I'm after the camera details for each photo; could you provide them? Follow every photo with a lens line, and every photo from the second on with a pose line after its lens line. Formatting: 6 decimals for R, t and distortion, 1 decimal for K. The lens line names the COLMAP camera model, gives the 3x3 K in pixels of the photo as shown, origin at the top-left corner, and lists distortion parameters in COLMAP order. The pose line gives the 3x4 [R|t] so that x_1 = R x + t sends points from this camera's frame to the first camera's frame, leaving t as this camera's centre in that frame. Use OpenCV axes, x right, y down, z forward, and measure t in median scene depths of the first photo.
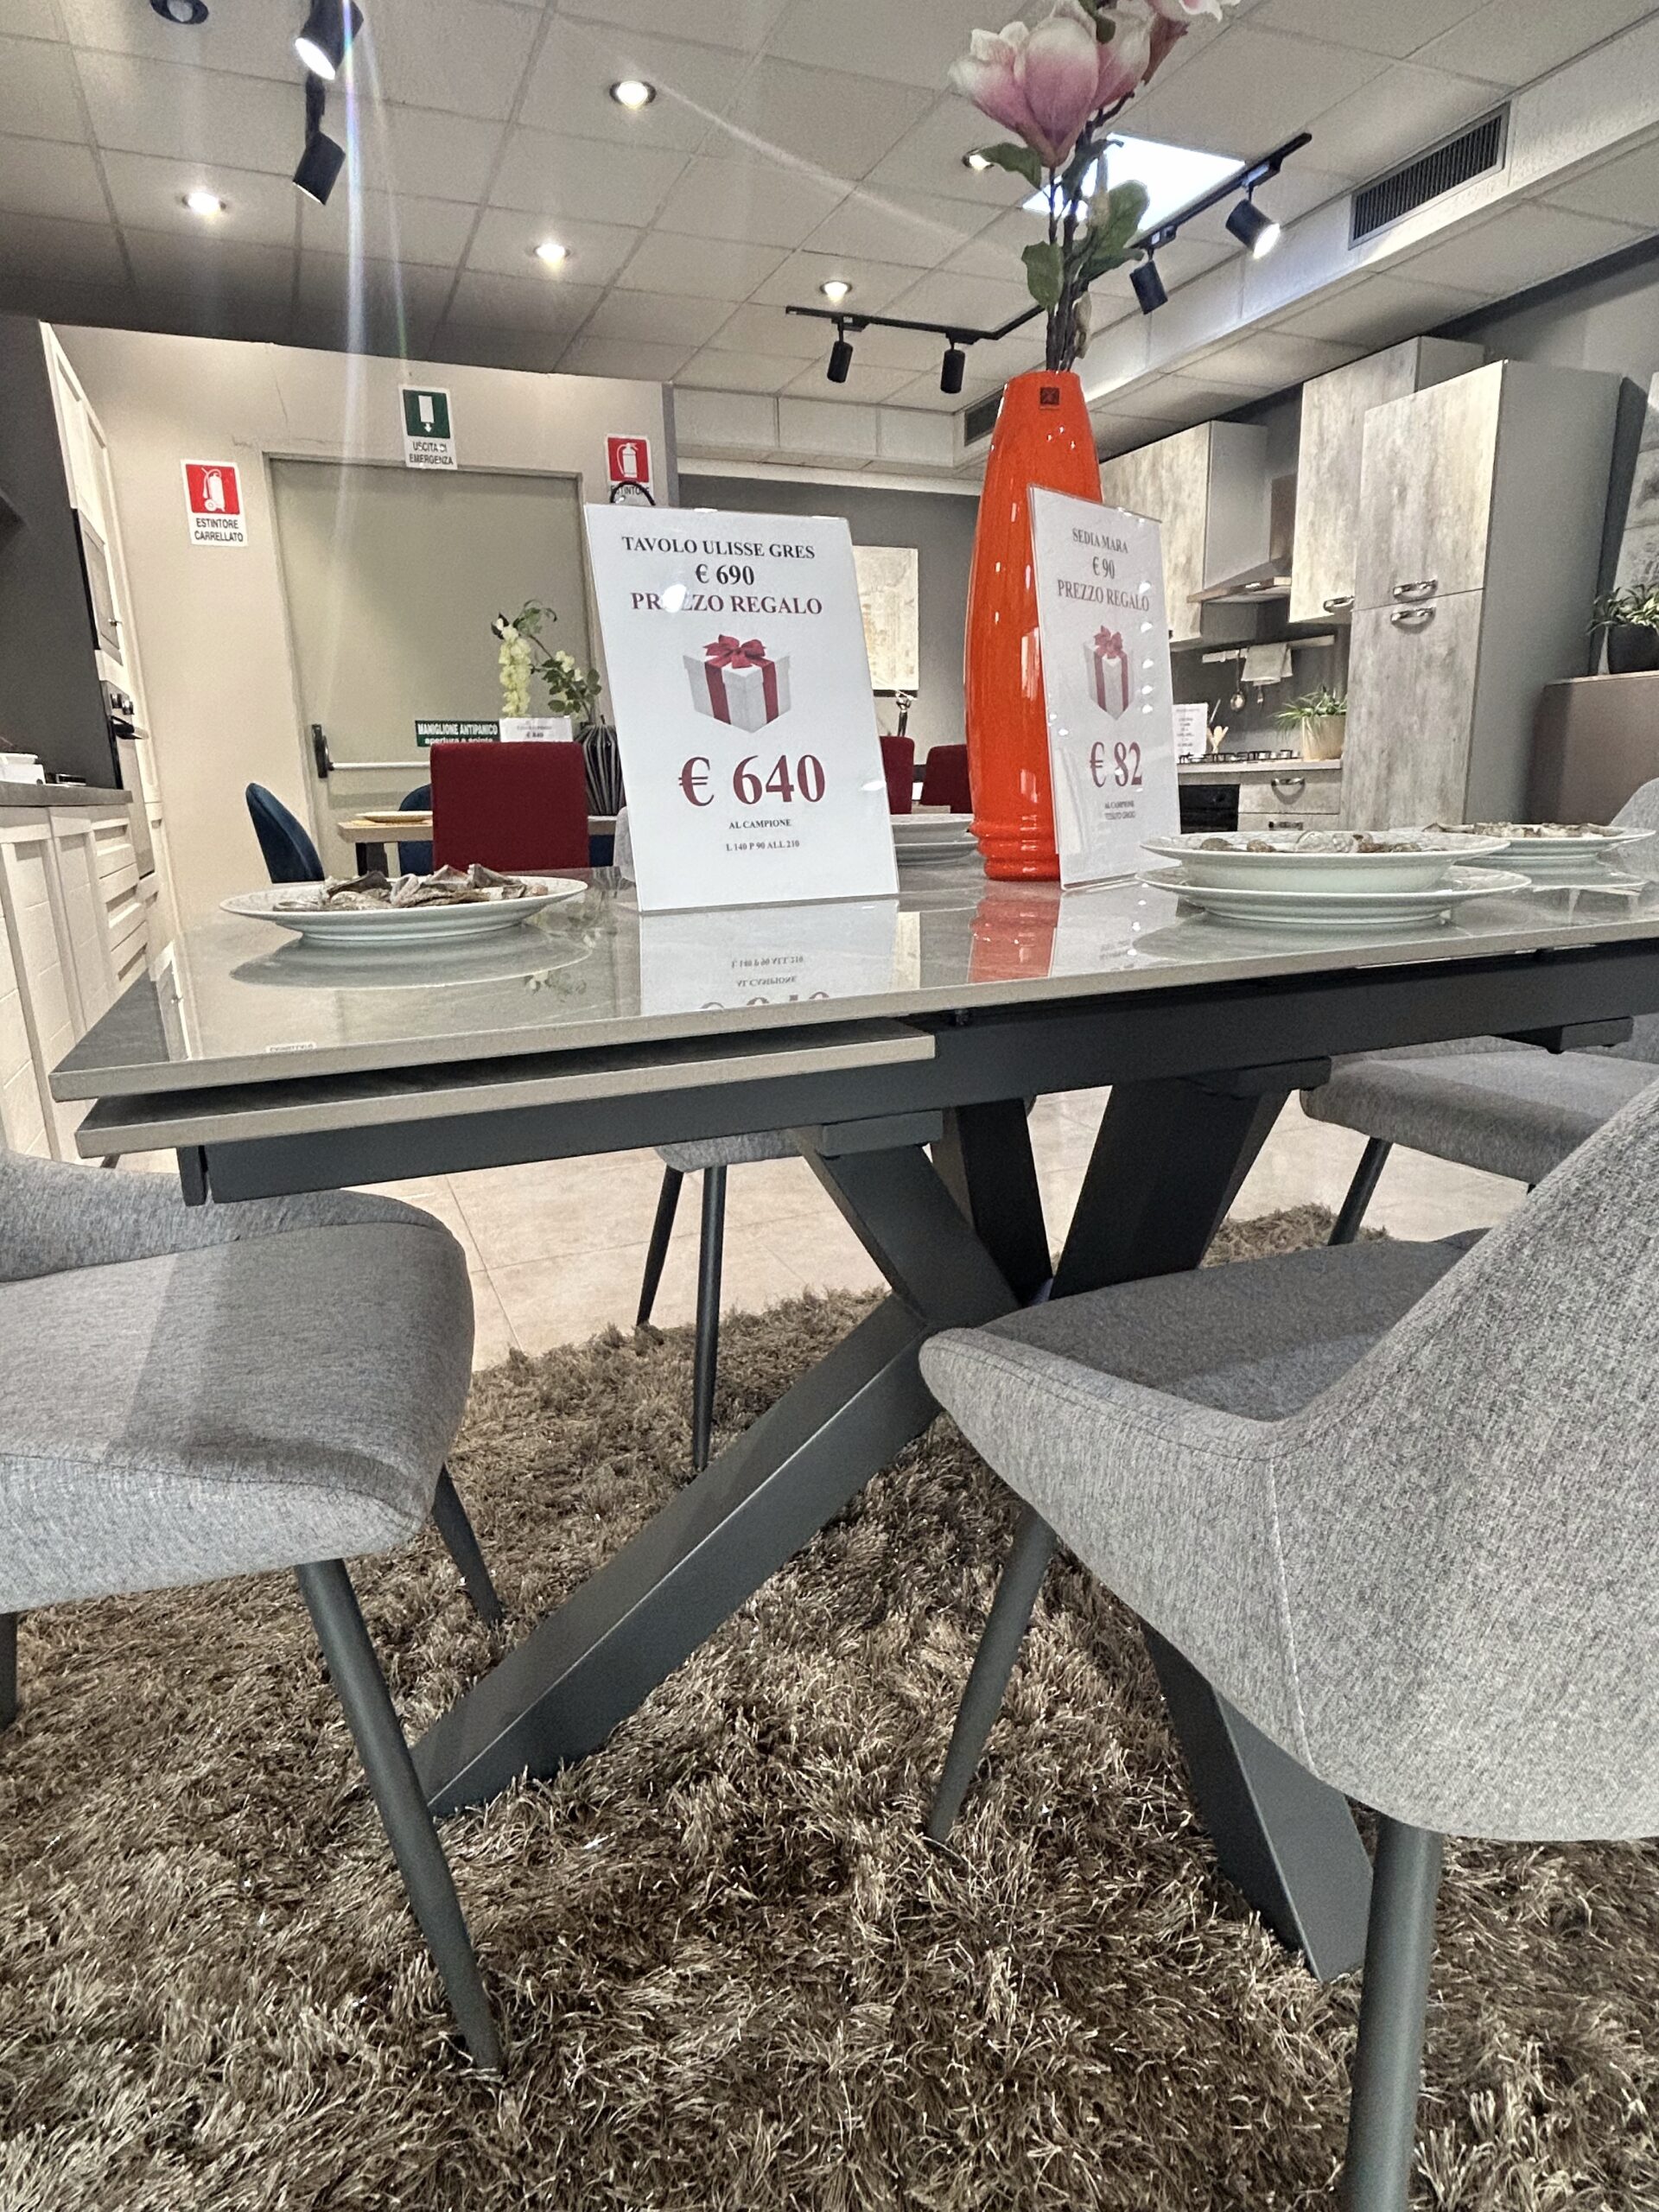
lens RADIAL K [[1247.5, 0, 829.6], [0, 1247.5, 1100.5], [0, 0, 1]] dist [-0.008496, 0.005958]
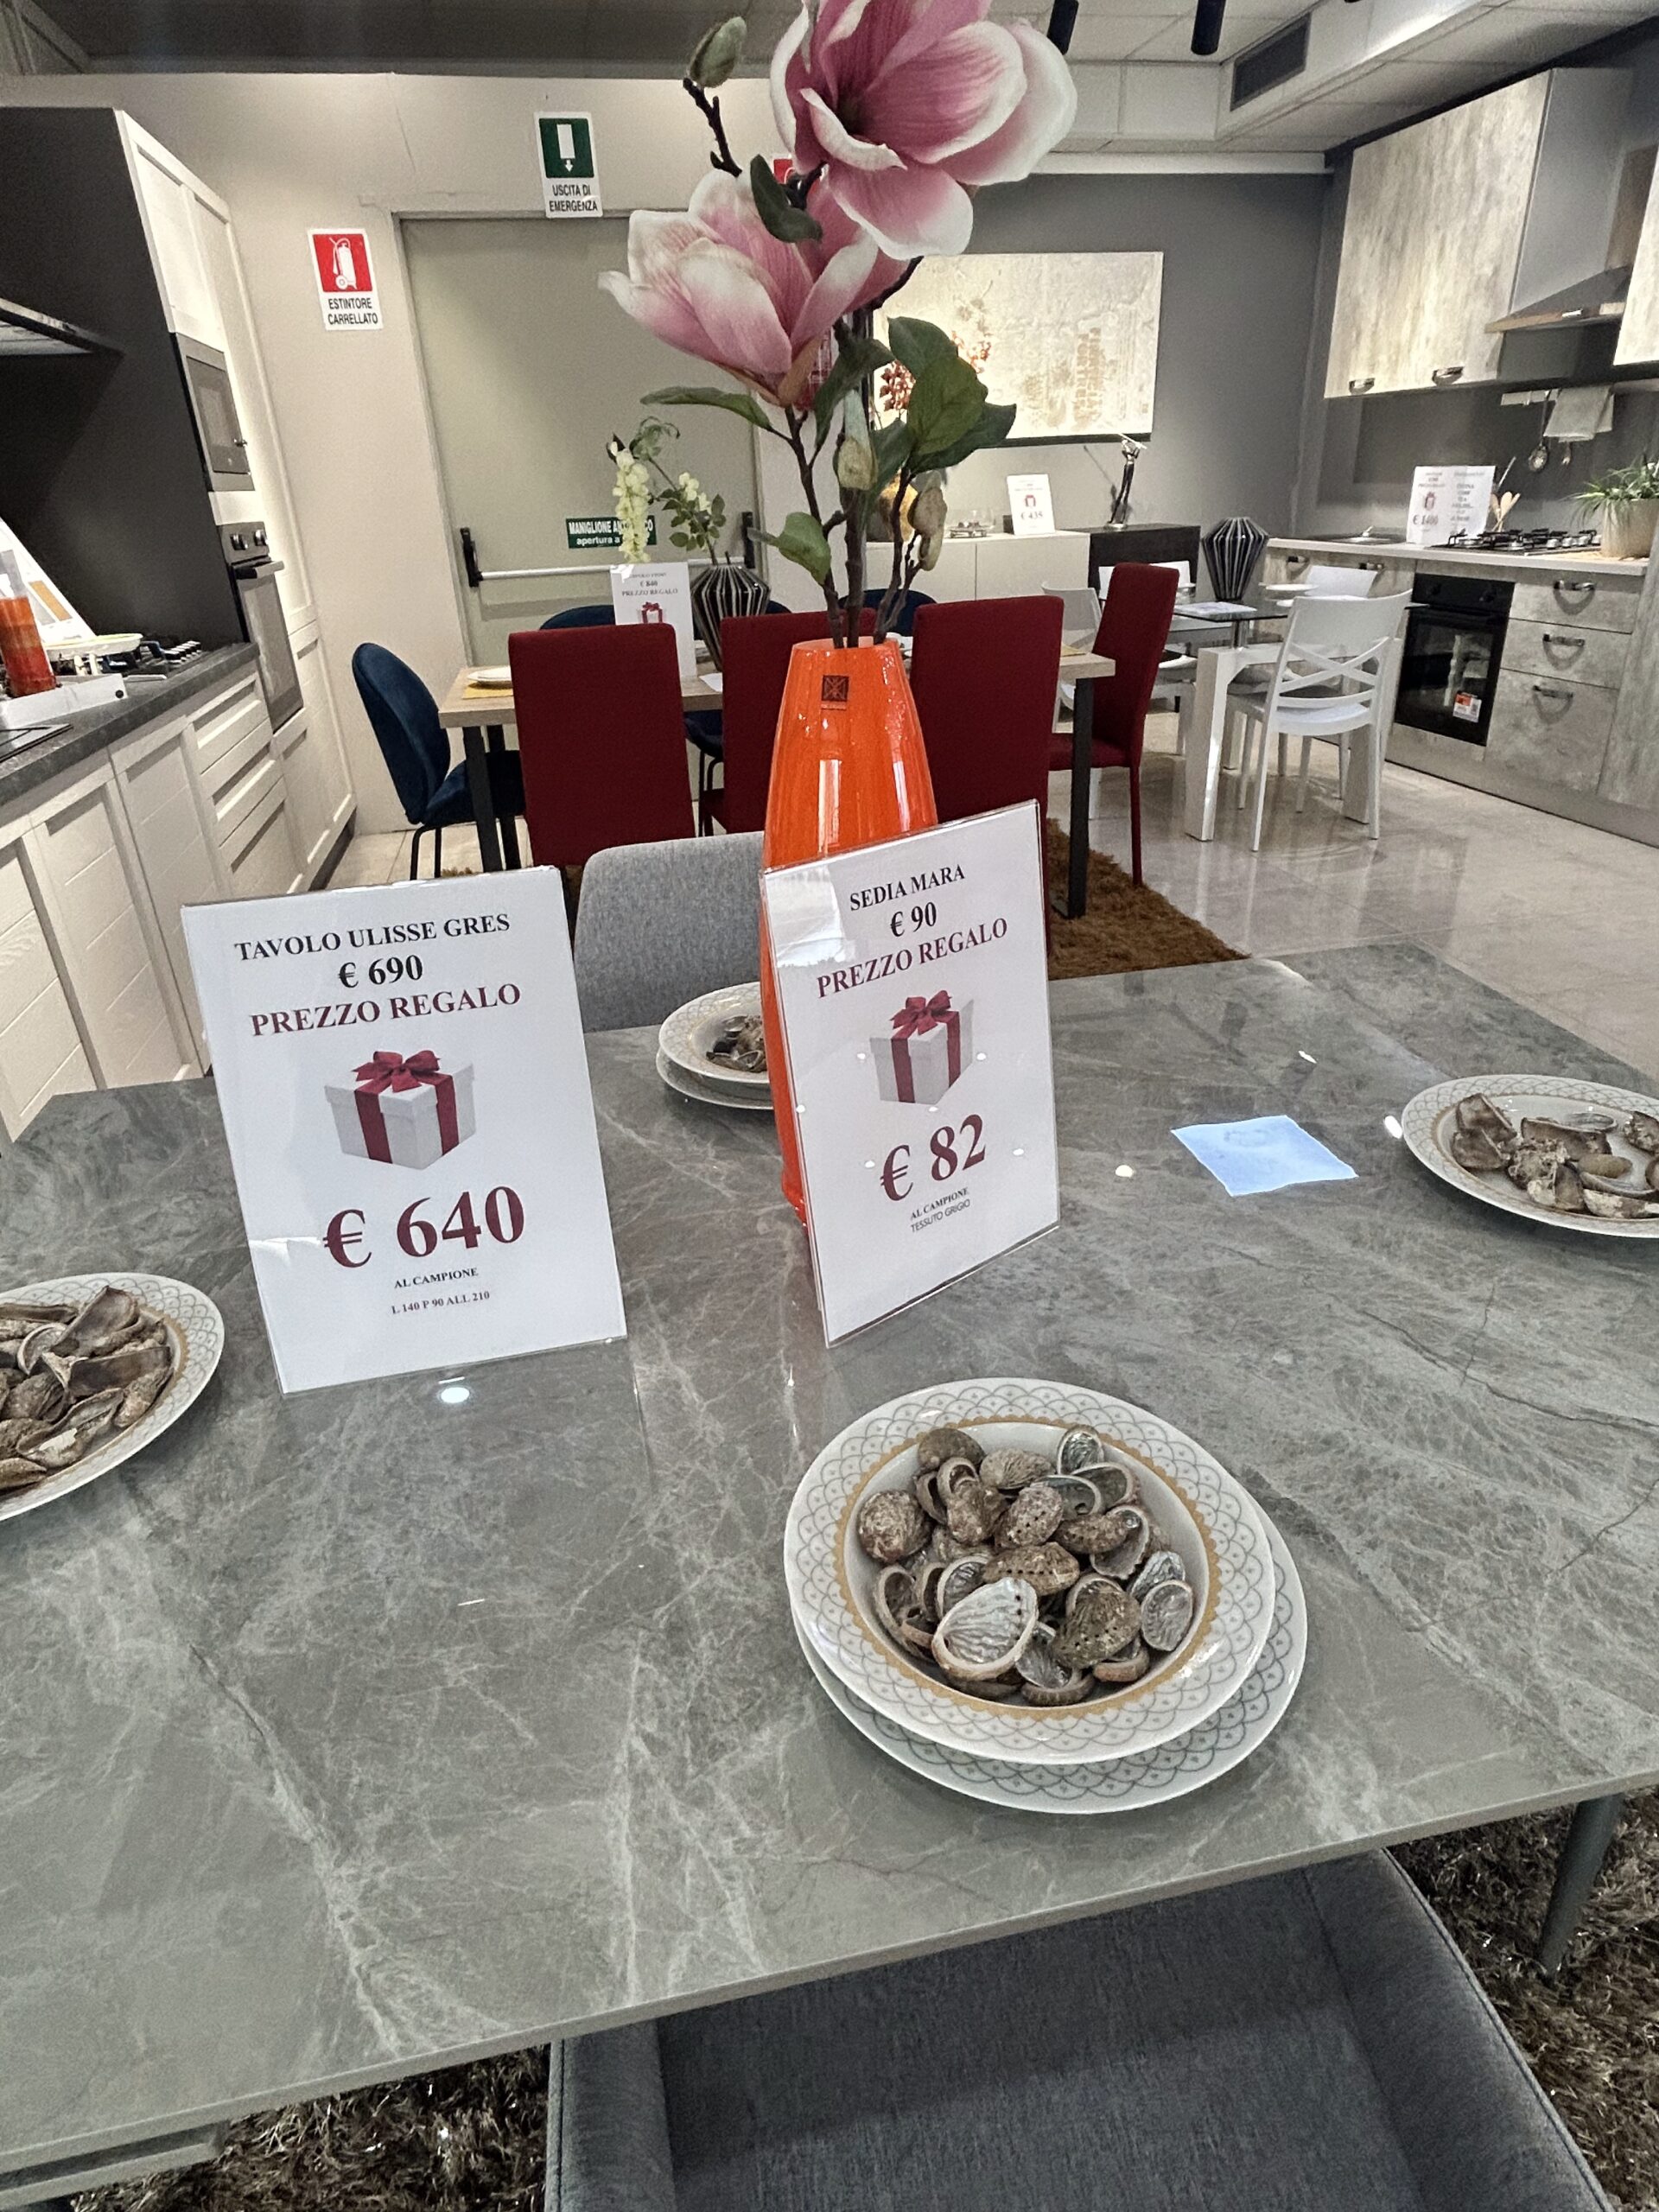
lens RADIAL K [[1247.5, 0, 831.0], [0, 1247.5, 1101.8], [0, 0, 1]] dist [-0.008496, 0.005958]
pose [[0.981184, 0.071218, -0.179462, 0.064998], [-0.030019, 0.974453, 0.222577, -0.101343], [0.190729, -0.213002, 0.958255, 0.056595]]
